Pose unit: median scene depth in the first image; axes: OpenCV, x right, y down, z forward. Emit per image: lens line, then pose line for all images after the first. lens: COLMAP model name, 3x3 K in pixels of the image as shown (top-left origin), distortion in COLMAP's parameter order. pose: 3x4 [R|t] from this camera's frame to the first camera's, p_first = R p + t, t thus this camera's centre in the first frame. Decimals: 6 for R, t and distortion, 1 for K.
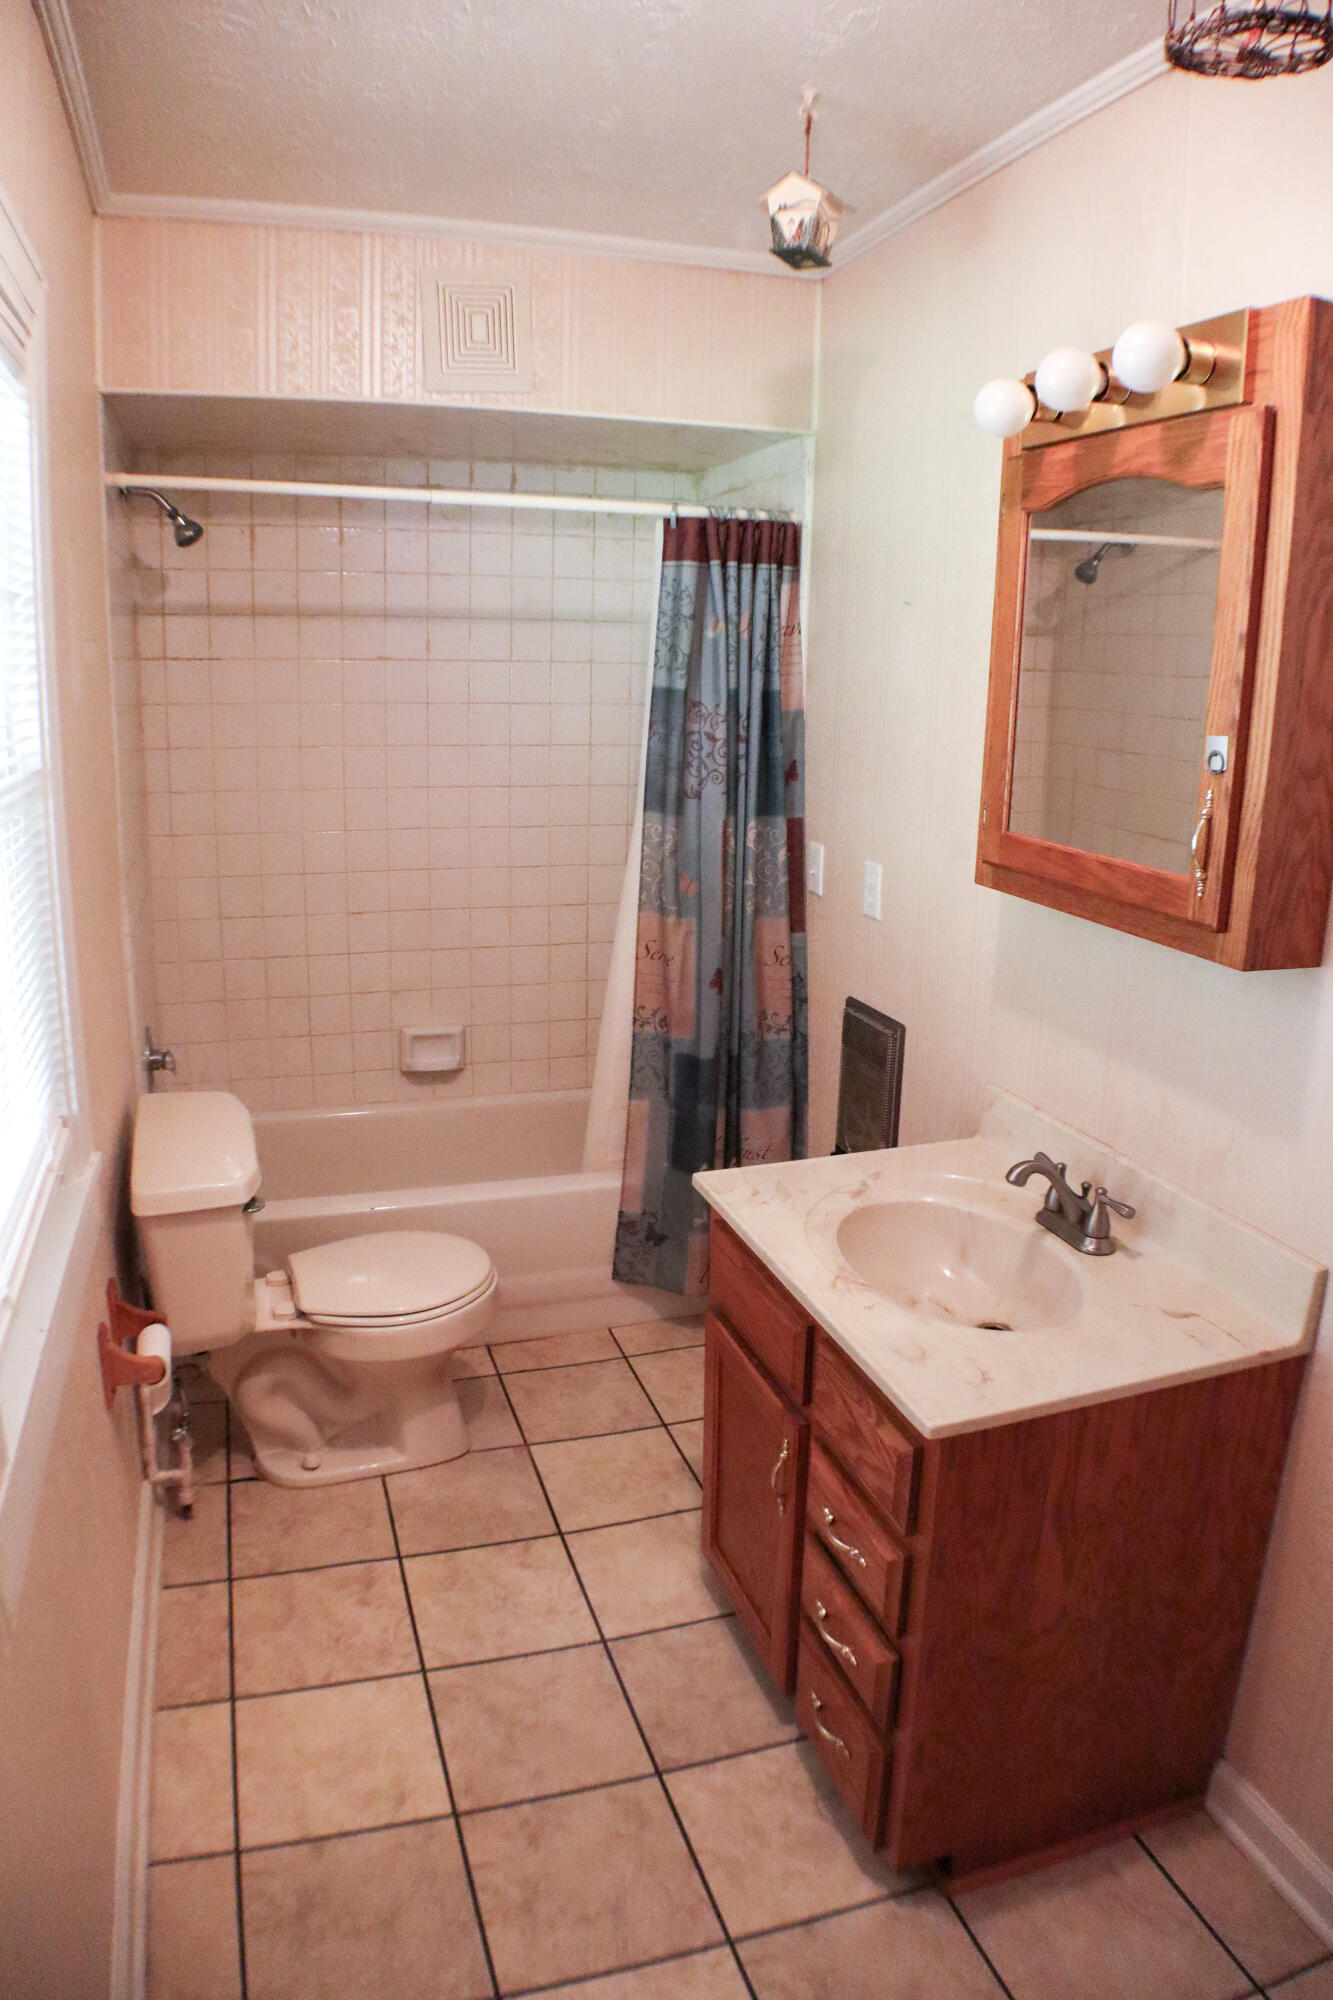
lens RADIAL K [[1339.2, 0, 666.5], [0, 1339.2, 1000.0], [0, 0, 1]] dist [-0.150477, 0.036614]
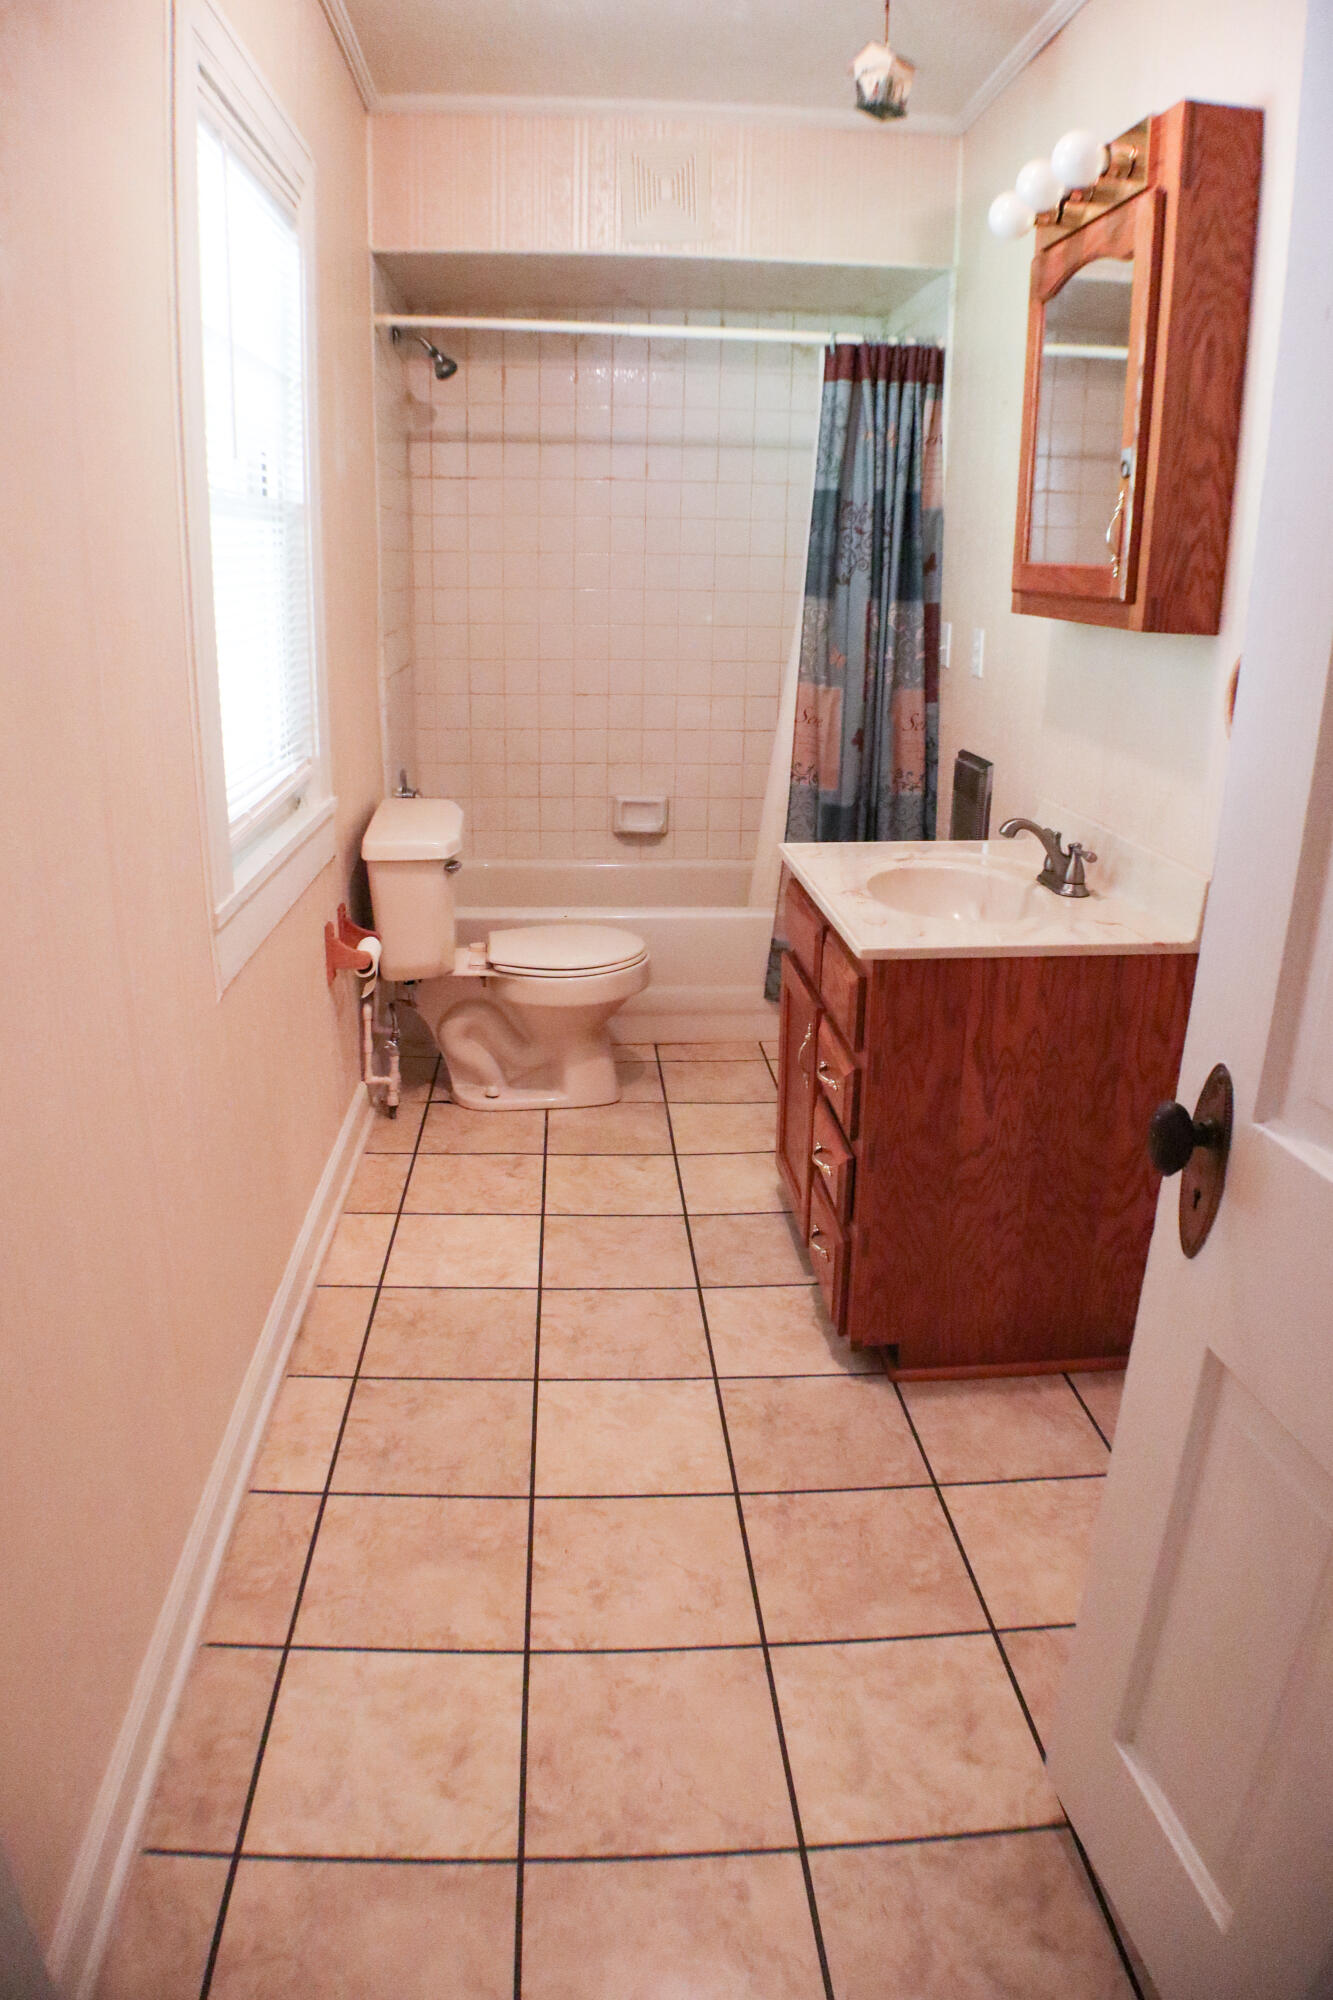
lens RADIAL K [[1355.2, 0, 666.5], [0, 1355.2, 1000.0], [0, 0, 1]] dist [-0.144295, 0.032786]
pose [[0.970684, 0.068302, -0.230450, 0.176278], [-0.054539, 0.996356, 0.065581, 0.158125], [0.234089, -0.051089, 0.970872, -0.218966]]
